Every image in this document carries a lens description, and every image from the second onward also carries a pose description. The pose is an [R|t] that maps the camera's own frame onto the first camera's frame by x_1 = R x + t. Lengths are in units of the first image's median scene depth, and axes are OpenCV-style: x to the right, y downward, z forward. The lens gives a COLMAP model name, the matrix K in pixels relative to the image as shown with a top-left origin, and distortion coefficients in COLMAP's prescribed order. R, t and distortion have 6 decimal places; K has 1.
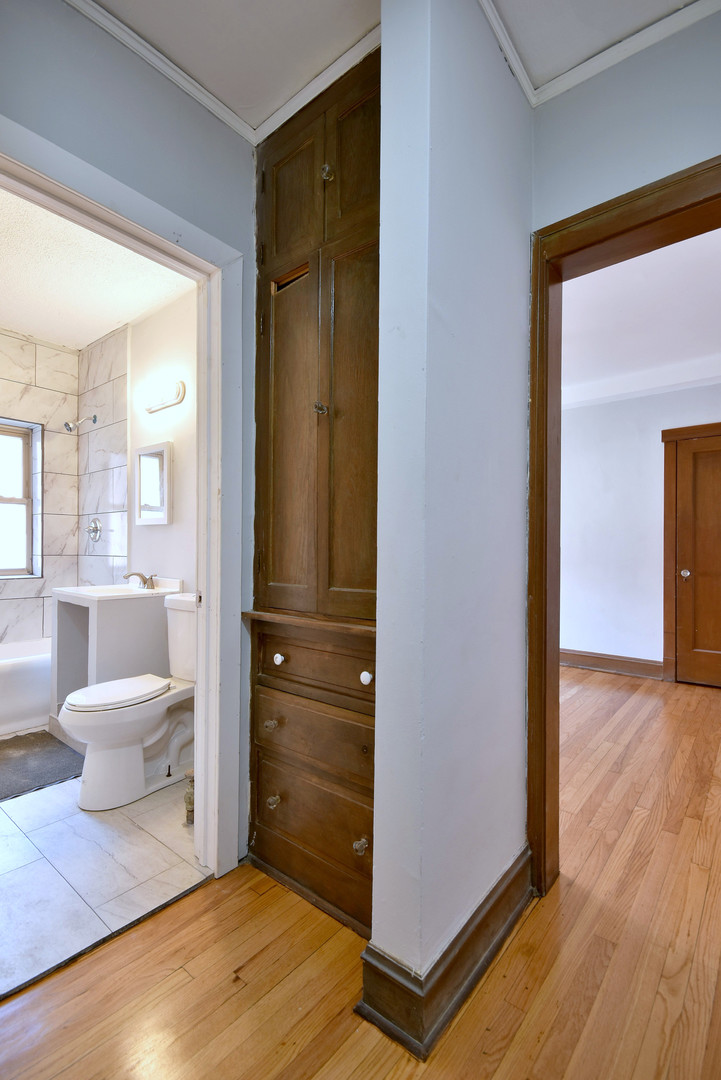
lens RADIAL K [[501.5, 0, 361.1], [0, 501.5, 543.7], [0, 0, 1]] dist [0.005388, 0.000502]
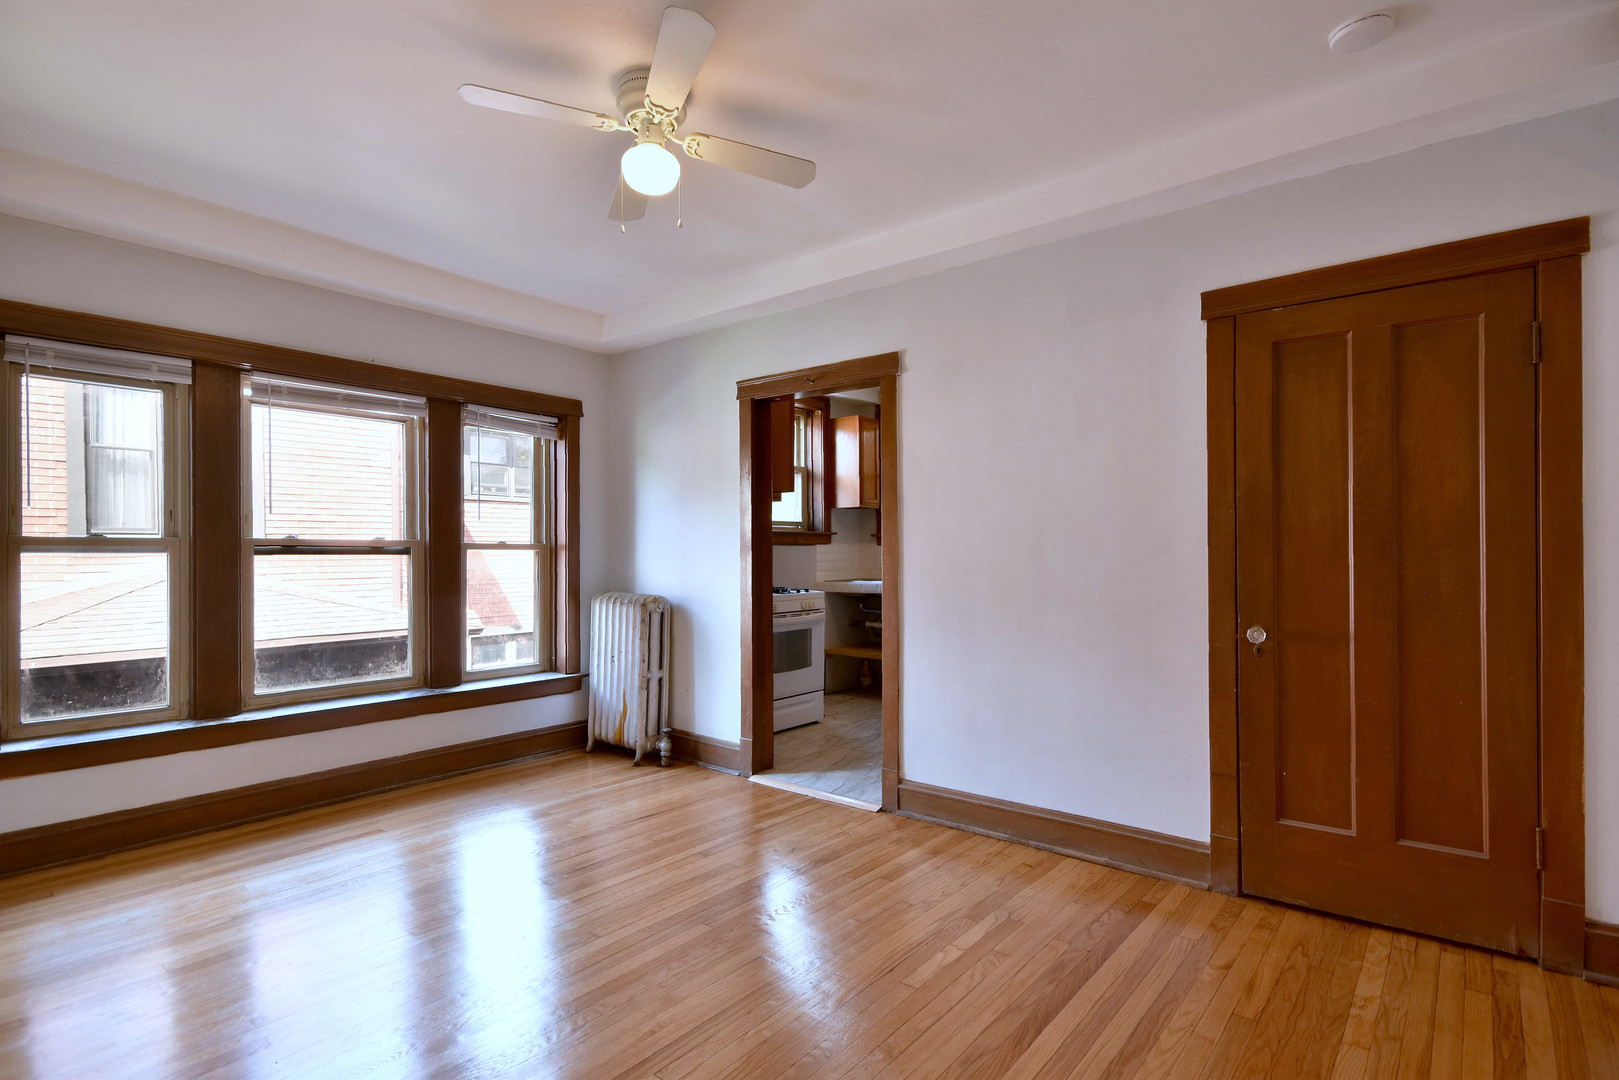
lens RADIAL K [[820.4, 0, 812.0], [0, 820.4, 547.0], [0, 0, 1]] dist [0.015388, -0.001581]
pose [[0.999947, -0.010300, 0.000787, 0.275515], [0.010300, 0.999947, 0.000093, -0.017013], [-0.000788, -0.000085, 1.000000, 0.317959]]
